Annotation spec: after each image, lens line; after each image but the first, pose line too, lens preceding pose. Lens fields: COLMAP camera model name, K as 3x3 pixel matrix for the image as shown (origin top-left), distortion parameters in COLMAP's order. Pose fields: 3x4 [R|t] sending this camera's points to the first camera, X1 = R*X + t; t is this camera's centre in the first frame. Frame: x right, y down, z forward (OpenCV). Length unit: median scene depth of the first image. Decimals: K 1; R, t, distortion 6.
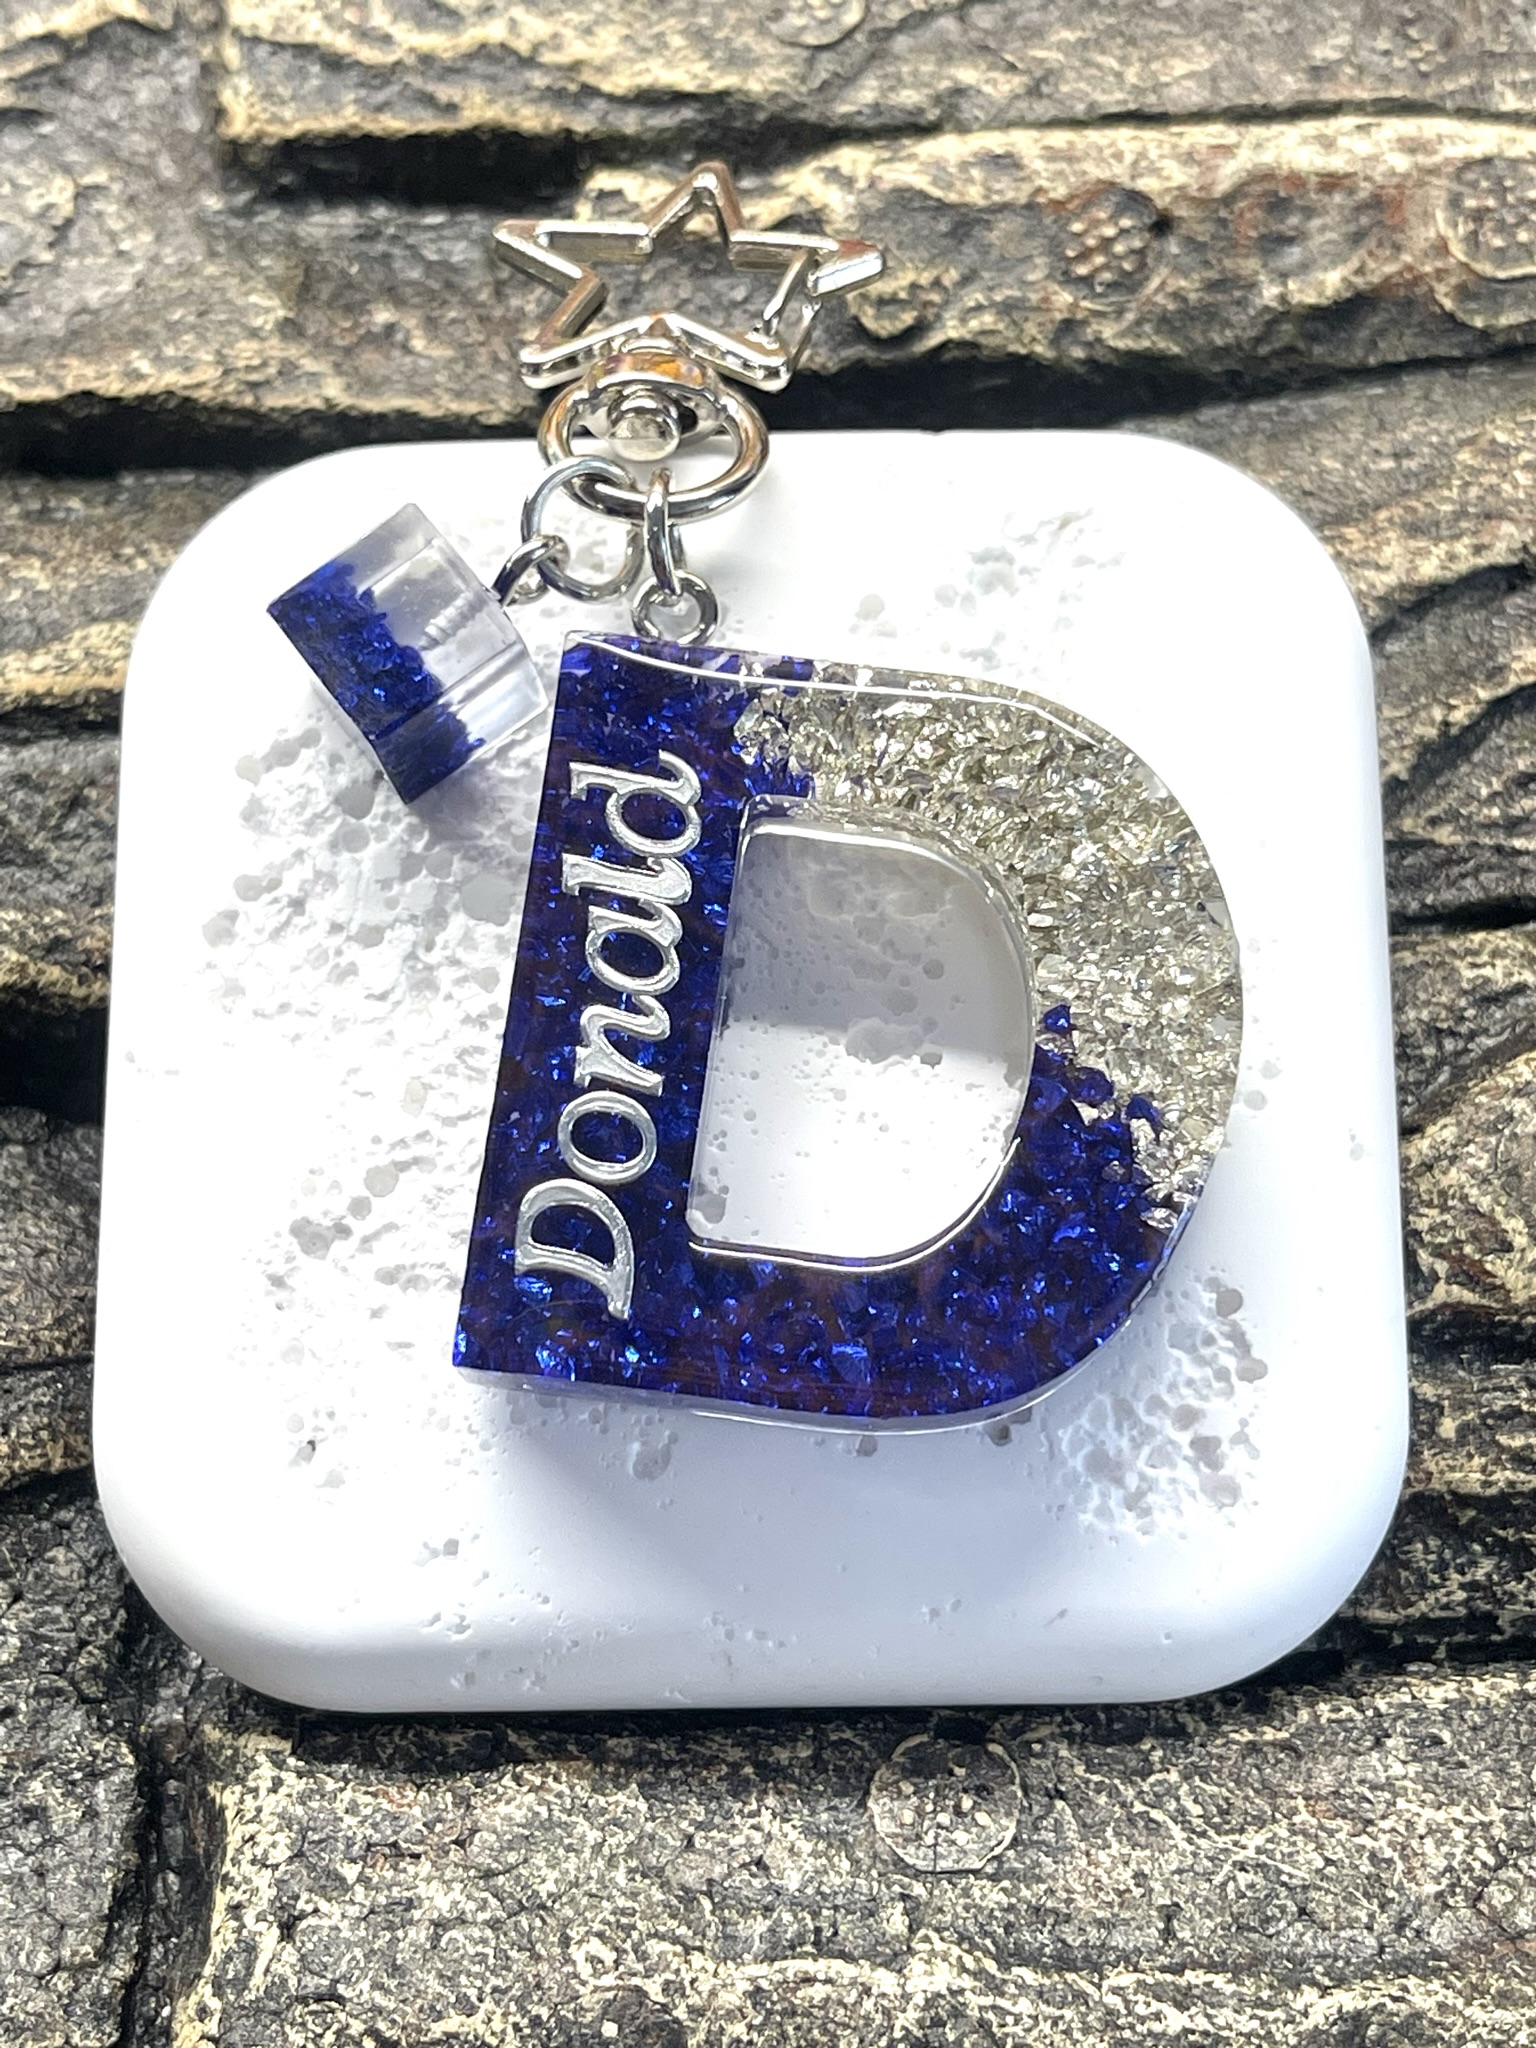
lens RADIAL K [[3528.0, 0, 817.5], [0, 3528.0, 1056.7], [0, 0, 1]] dist [0.032237, 0.000000]
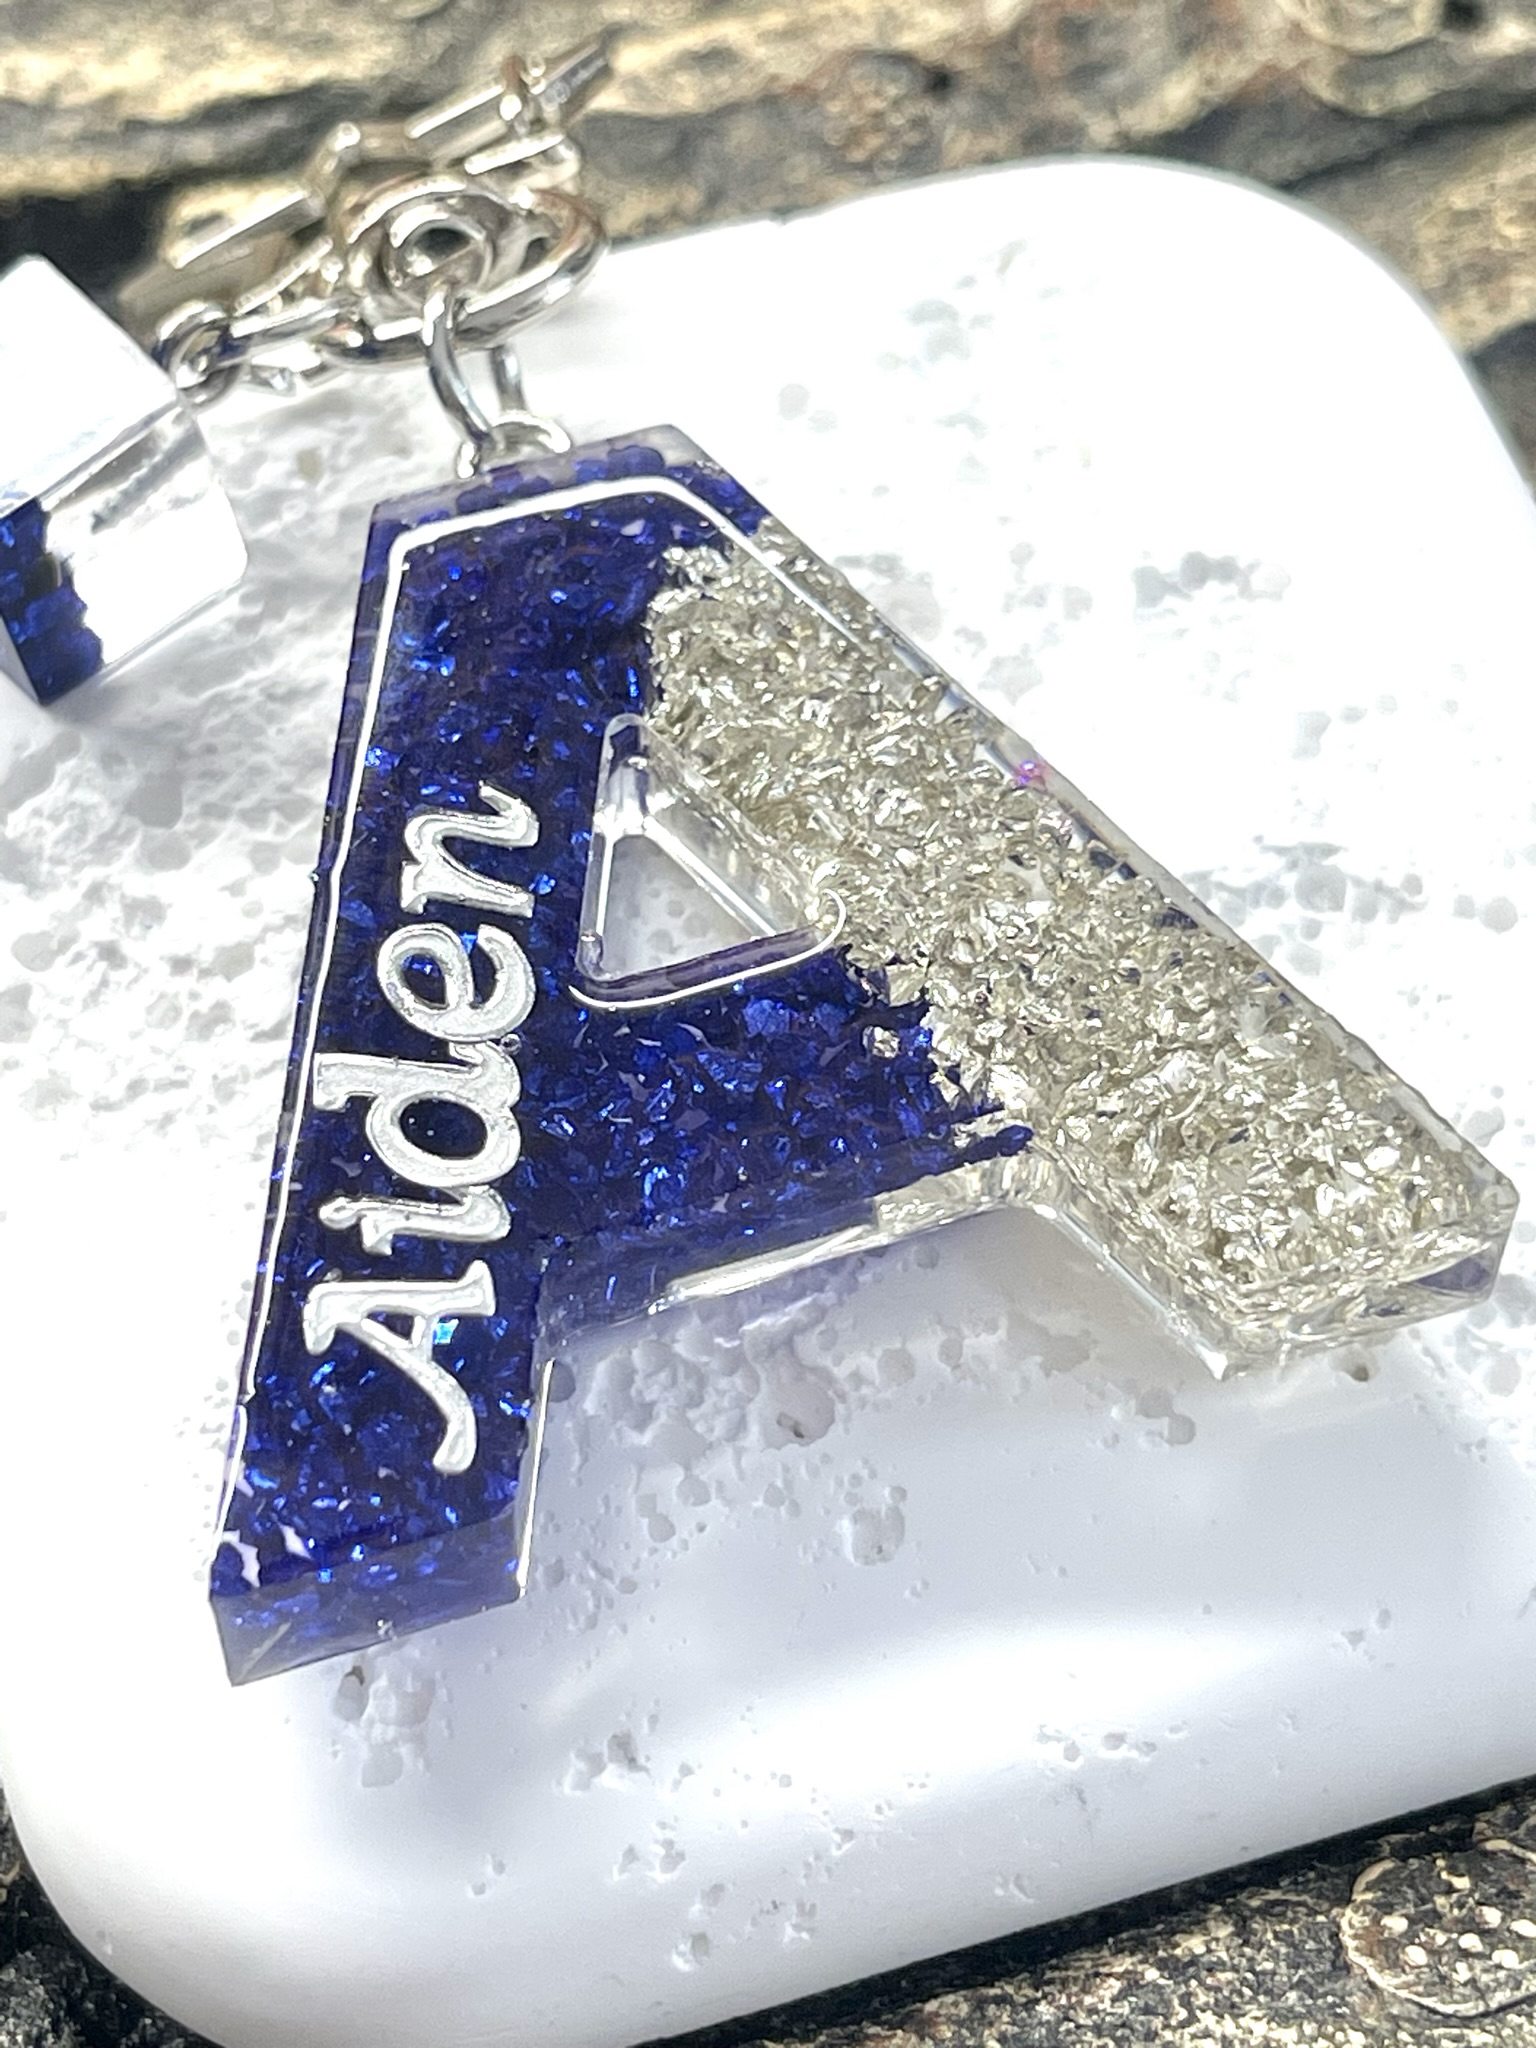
lens RADIAL K [[4525.4, 0, 828.9], [0, 4525.4, 1047.8], [0, 0, 1]] dist [0.067798, 0.000000]
pose [[0.953796, -0.238109, 0.183239, -0.186108], [0.280371, 0.924587, -0.257938, 0.242909], [-0.108003, 0.297395, 0.948626, 0.178169]]
